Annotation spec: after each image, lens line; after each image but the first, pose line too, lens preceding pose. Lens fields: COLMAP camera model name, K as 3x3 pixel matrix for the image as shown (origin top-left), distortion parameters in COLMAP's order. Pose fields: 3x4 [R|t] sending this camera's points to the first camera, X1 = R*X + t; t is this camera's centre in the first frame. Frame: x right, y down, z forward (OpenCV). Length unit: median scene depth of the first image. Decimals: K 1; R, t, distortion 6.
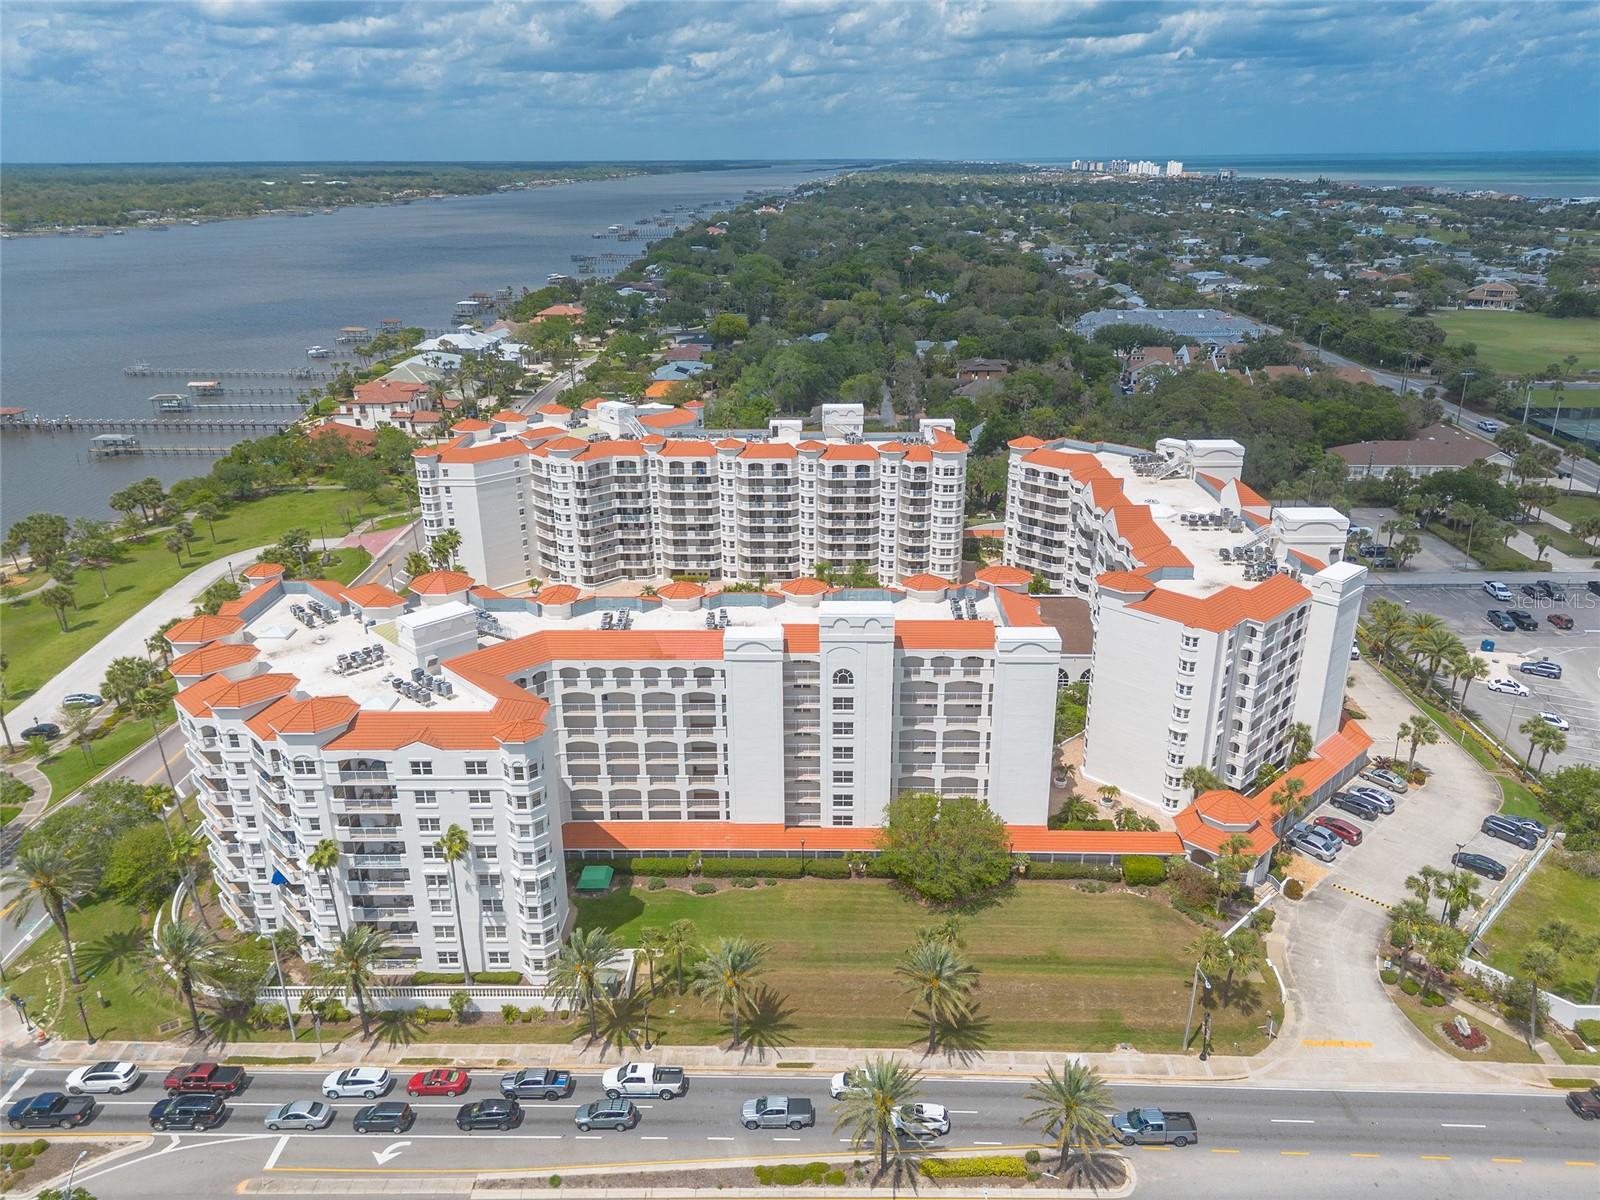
lens RADIAL K [[1136.1, 0, 836.2], [0, 1136.1, 599.3], [0, 0, 1]] dist [0.037908, -0.026161]
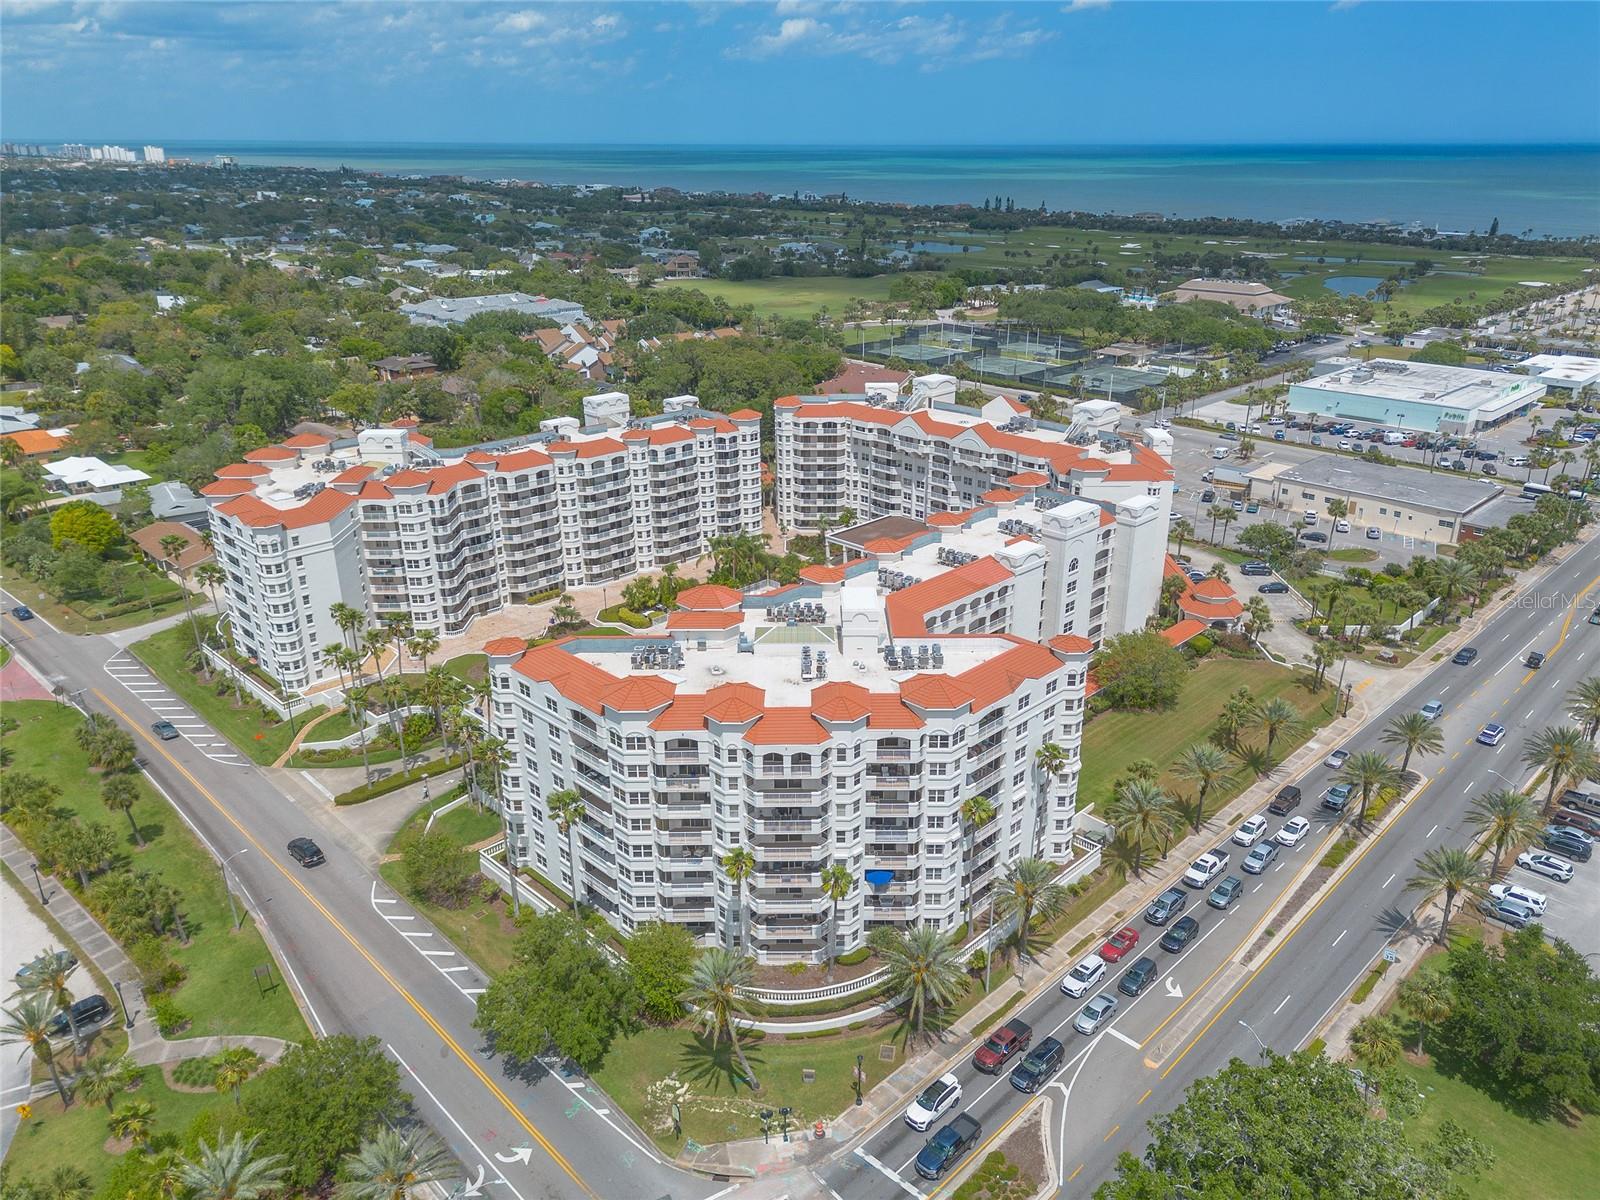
lens RADIAL K [[1136.1, 0, 833.3], [0, 1136.1, 583.8], [0, 0, 1]] dist [0.037908, -0.026161]
pose [[0.686046, -0.252926, 0.682179, -0.634006], [0.254572, 0.961808, 0.100587, -0.065092], [-0.681567, 0.104657, 0.724233, 0.155281]]
